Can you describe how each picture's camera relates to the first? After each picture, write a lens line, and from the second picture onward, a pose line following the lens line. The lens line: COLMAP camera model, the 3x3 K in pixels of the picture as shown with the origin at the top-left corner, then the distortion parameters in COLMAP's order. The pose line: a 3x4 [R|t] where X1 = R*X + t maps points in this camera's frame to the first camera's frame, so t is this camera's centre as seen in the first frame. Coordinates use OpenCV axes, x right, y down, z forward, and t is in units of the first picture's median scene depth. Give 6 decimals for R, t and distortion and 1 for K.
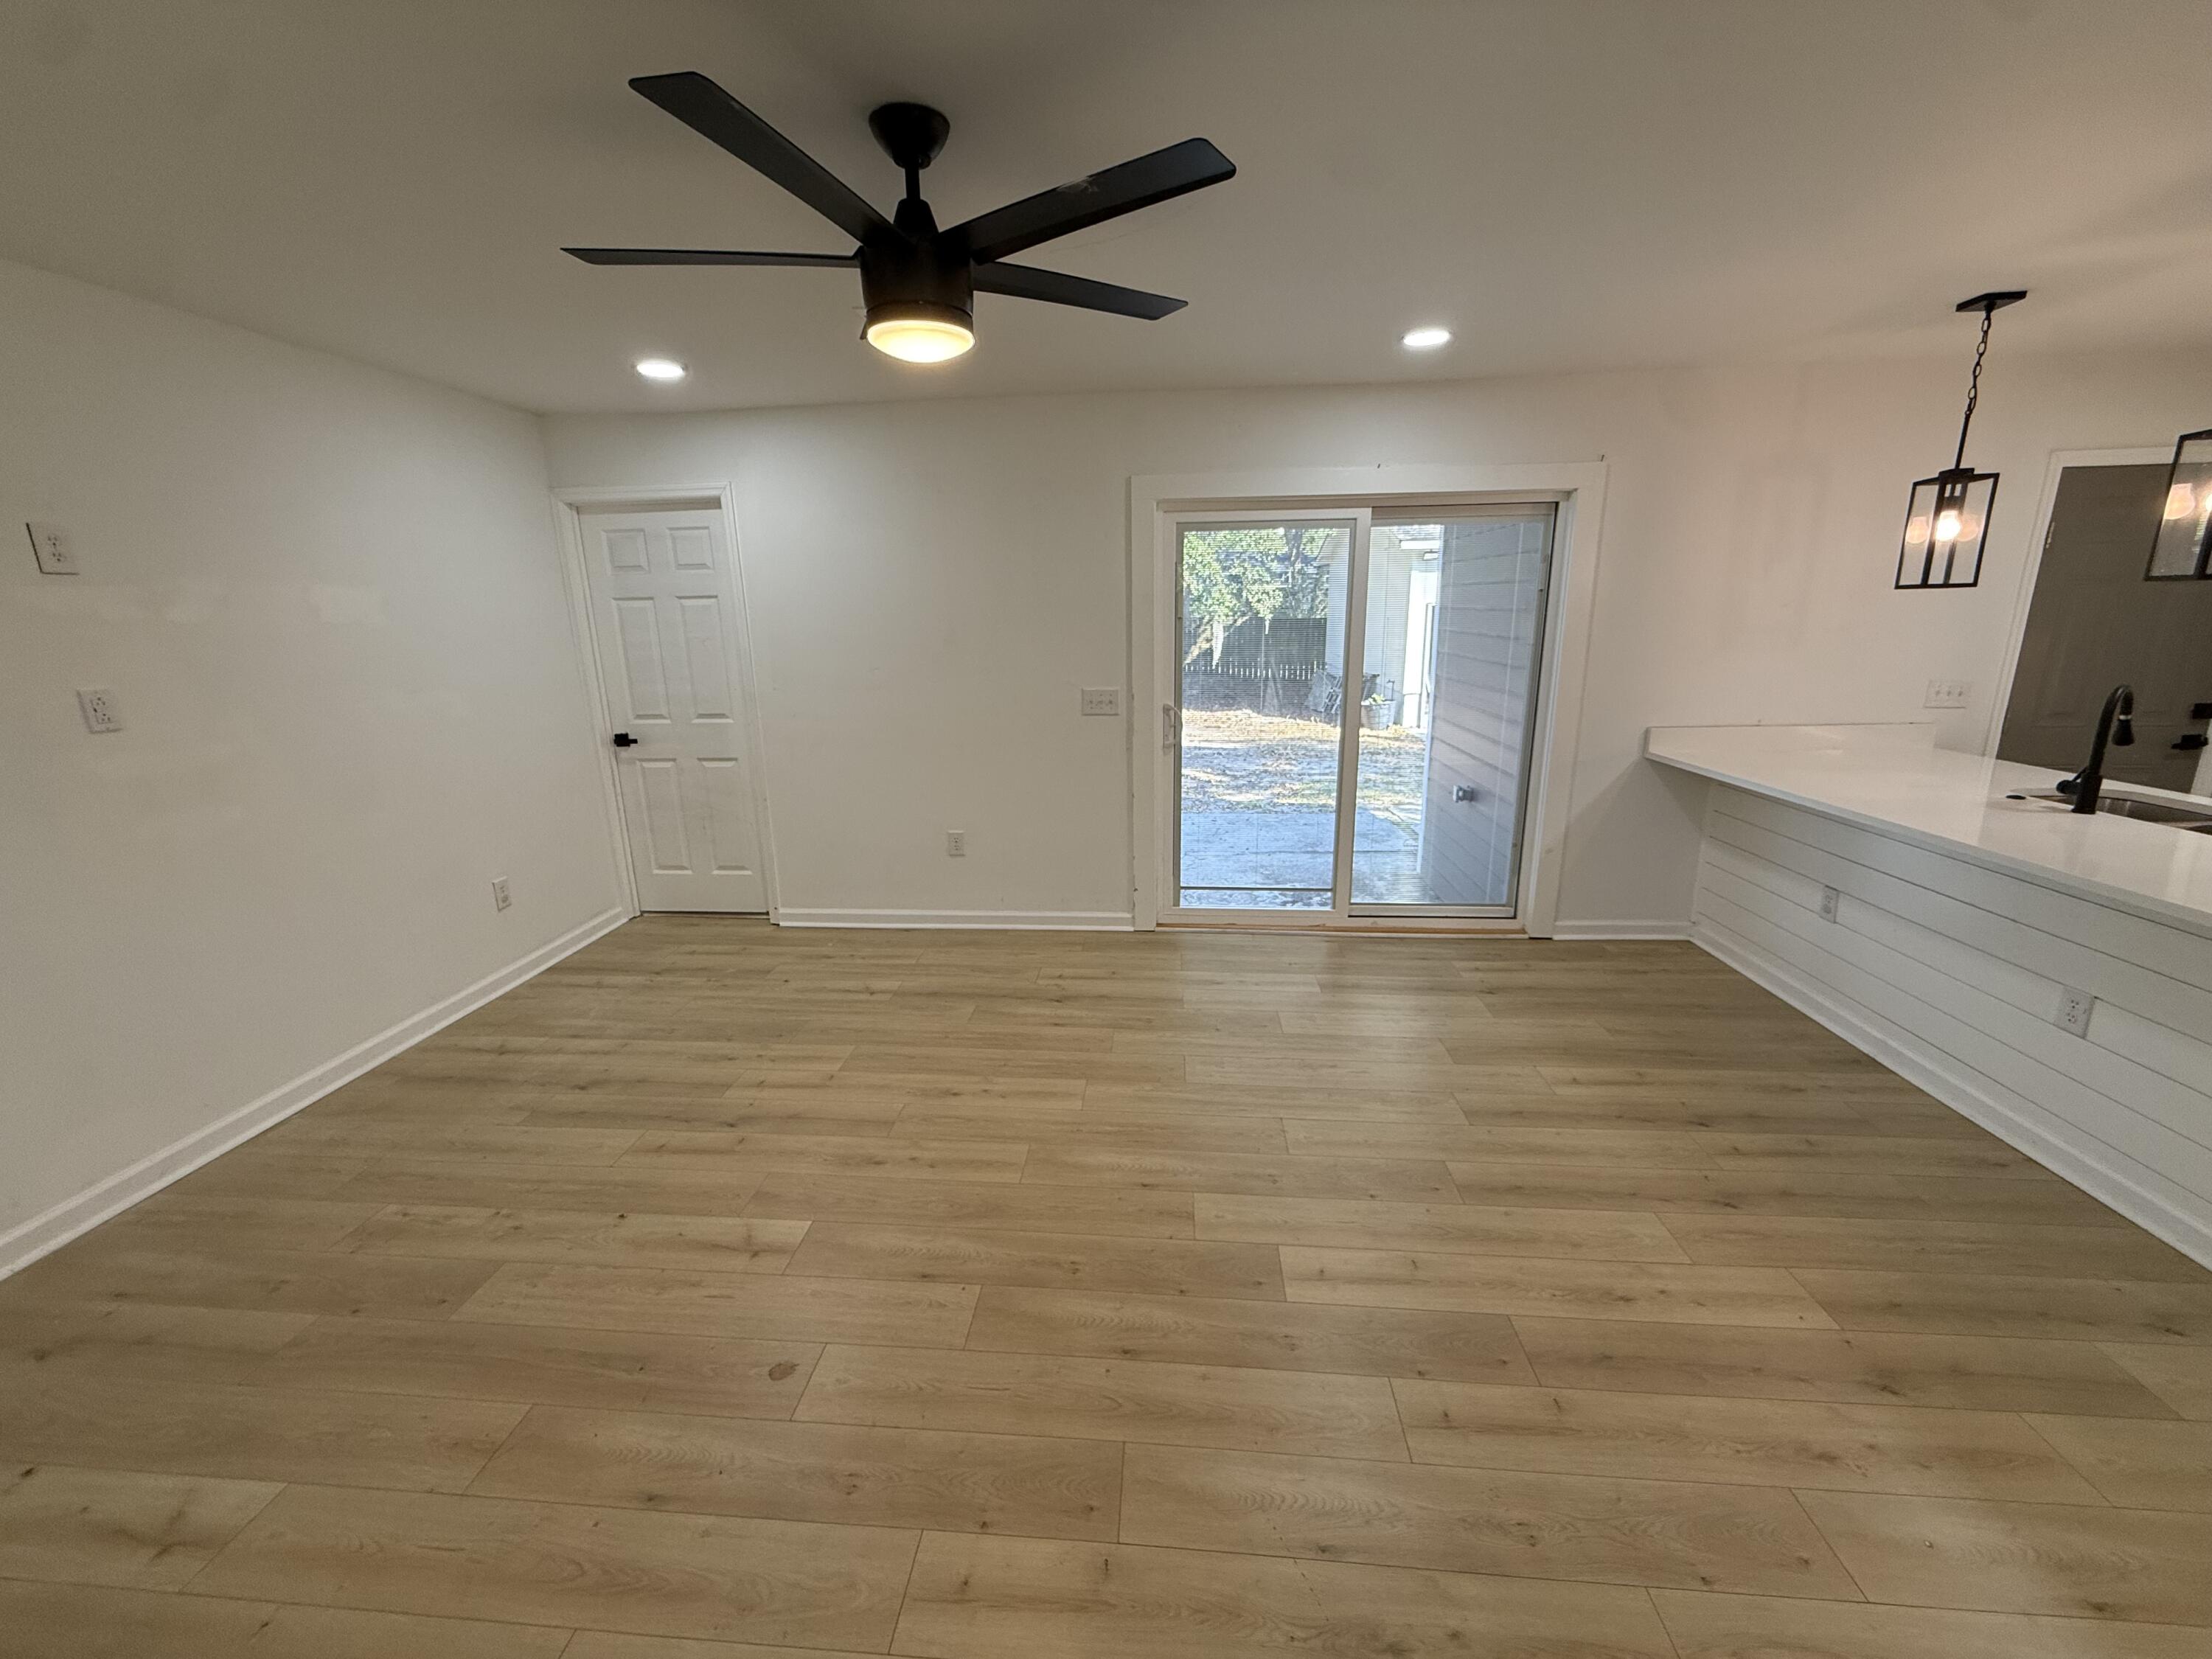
lens RADIAL K [[882.4, 0, 1098.3], [0, 882.4, 830.6], [0, 0, 1]] dist [0.000220, -0.000069]
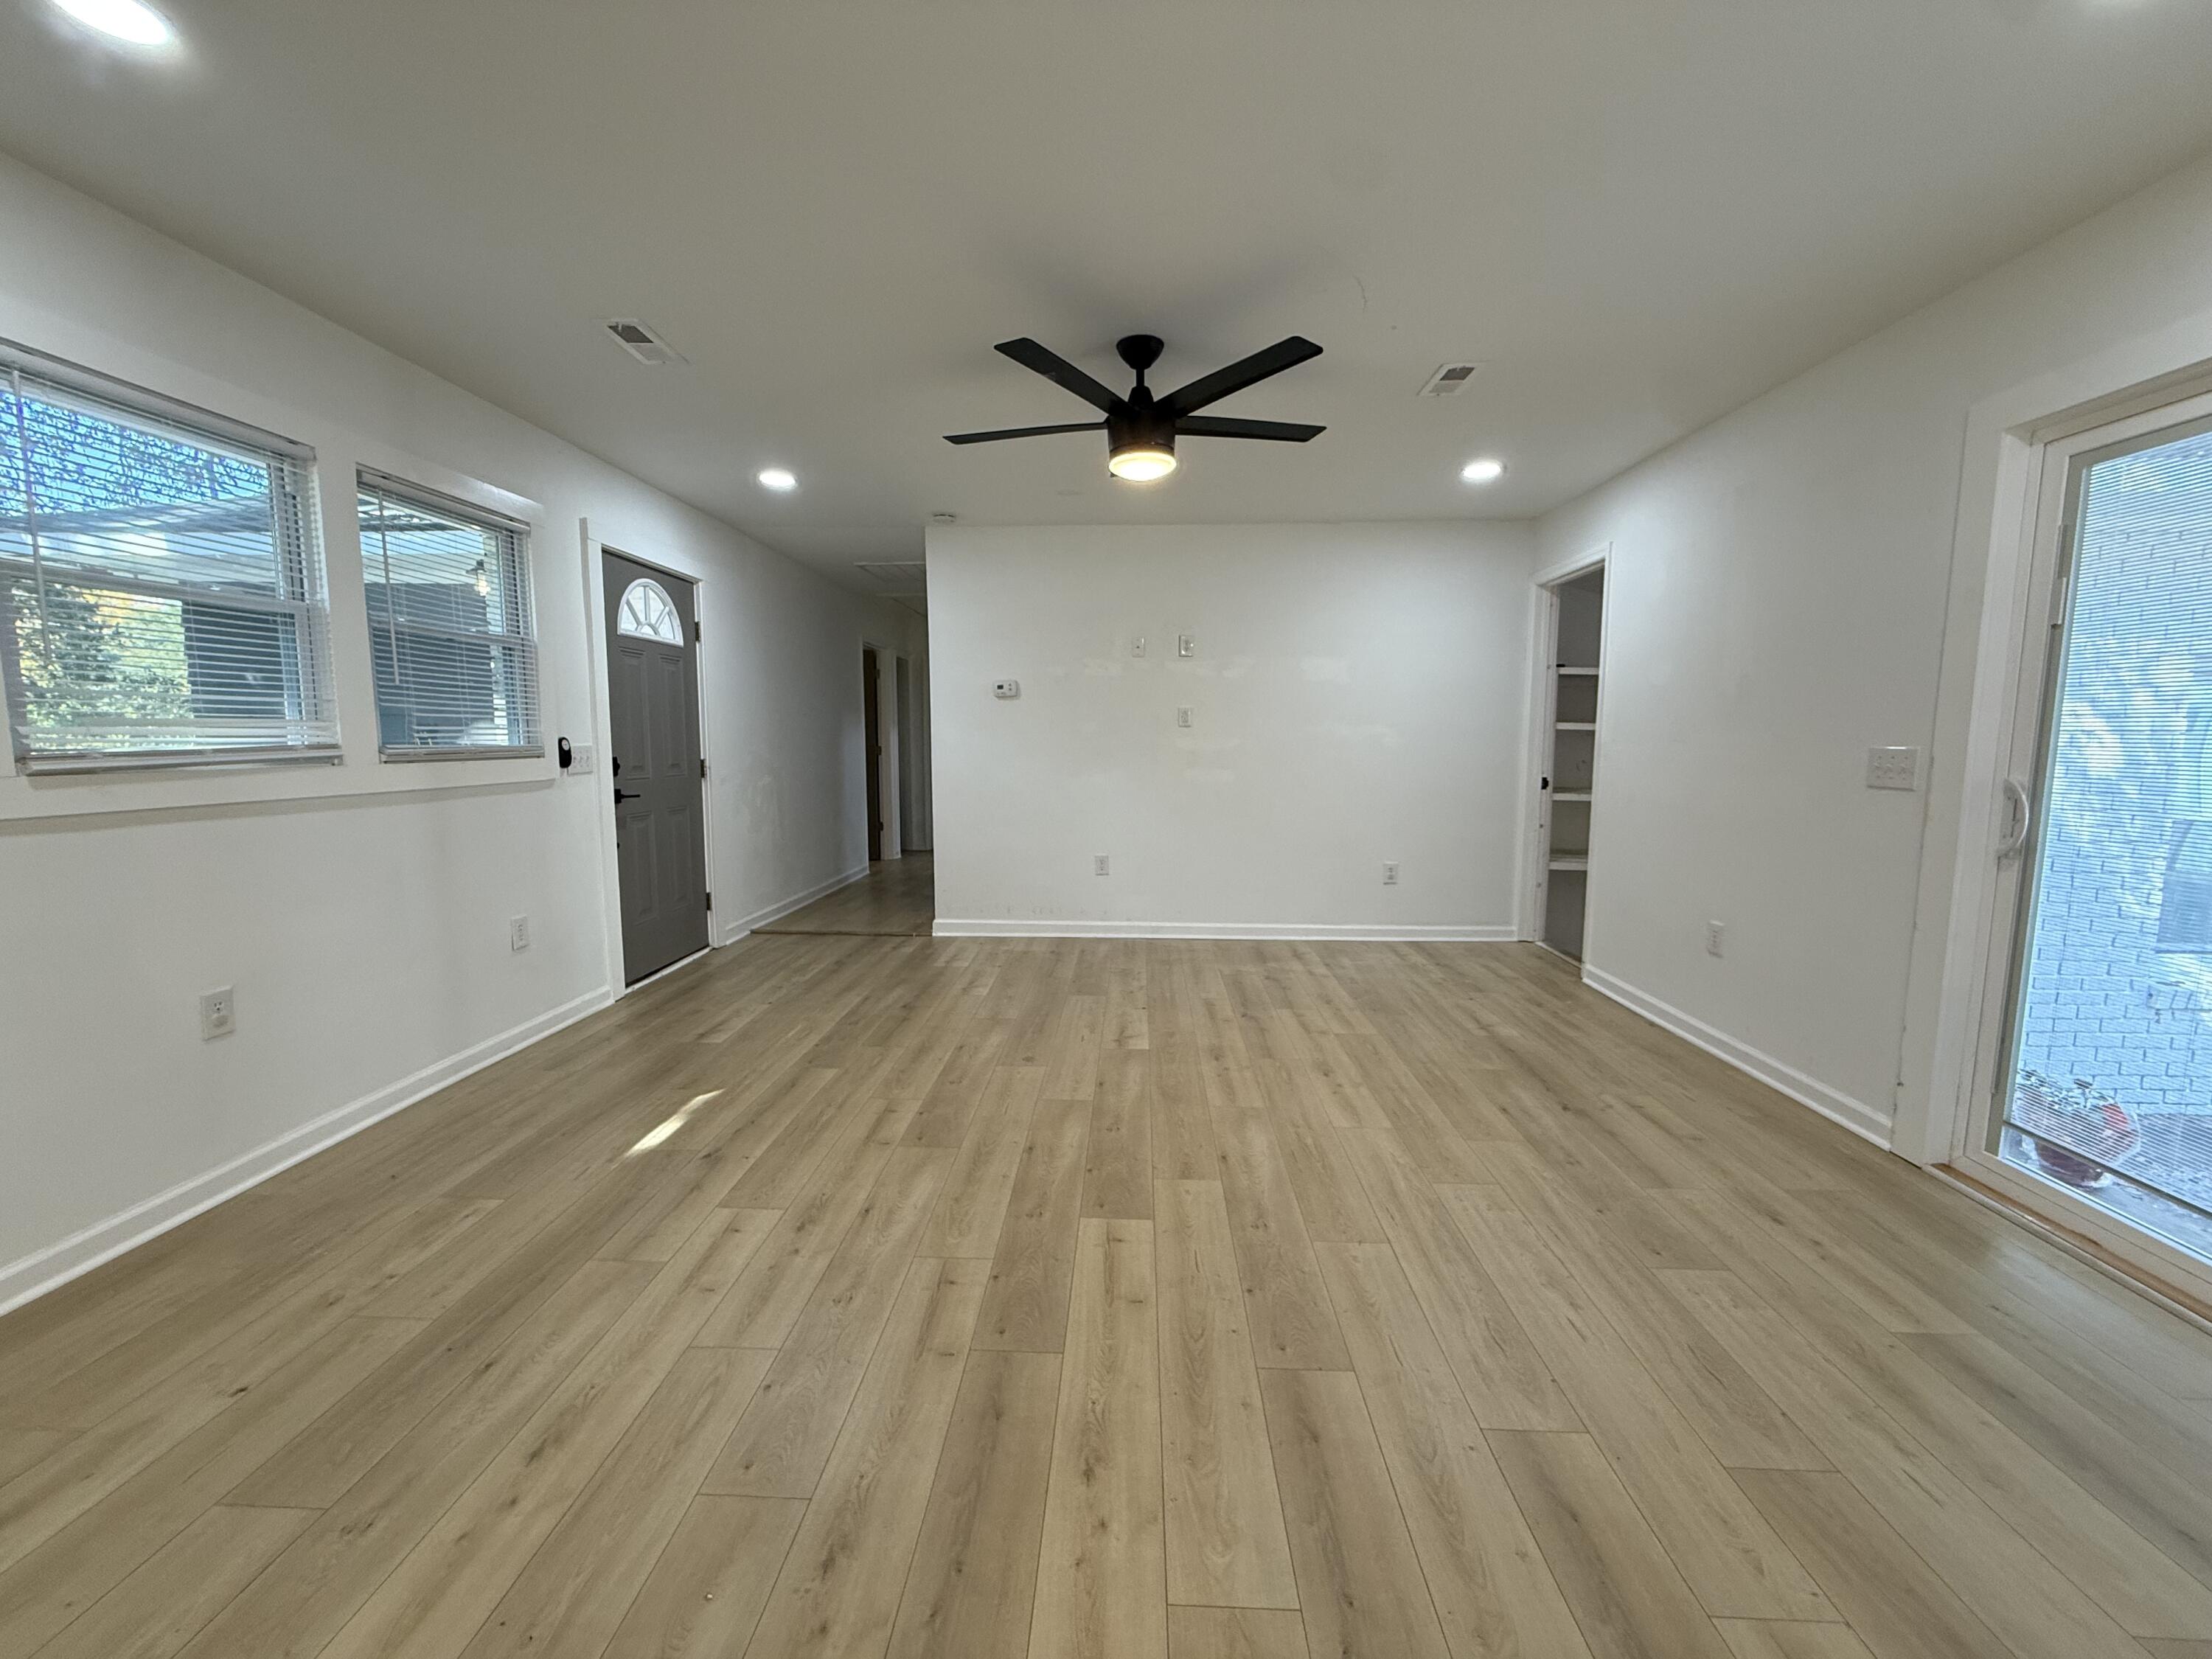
lens RADIAL K [[885.7, 0, 1100.0], [0, 885.7, 830.4], [0, 0, 1]] dist [0.001340, 0.000223]
pose [[0.036538, 0.123166, -0.991713, 0.940222], [-0.247366, 0.962608, 0.110438, -0.047432], [0.968233, 0.241281, 0.065639, 0.622256]]
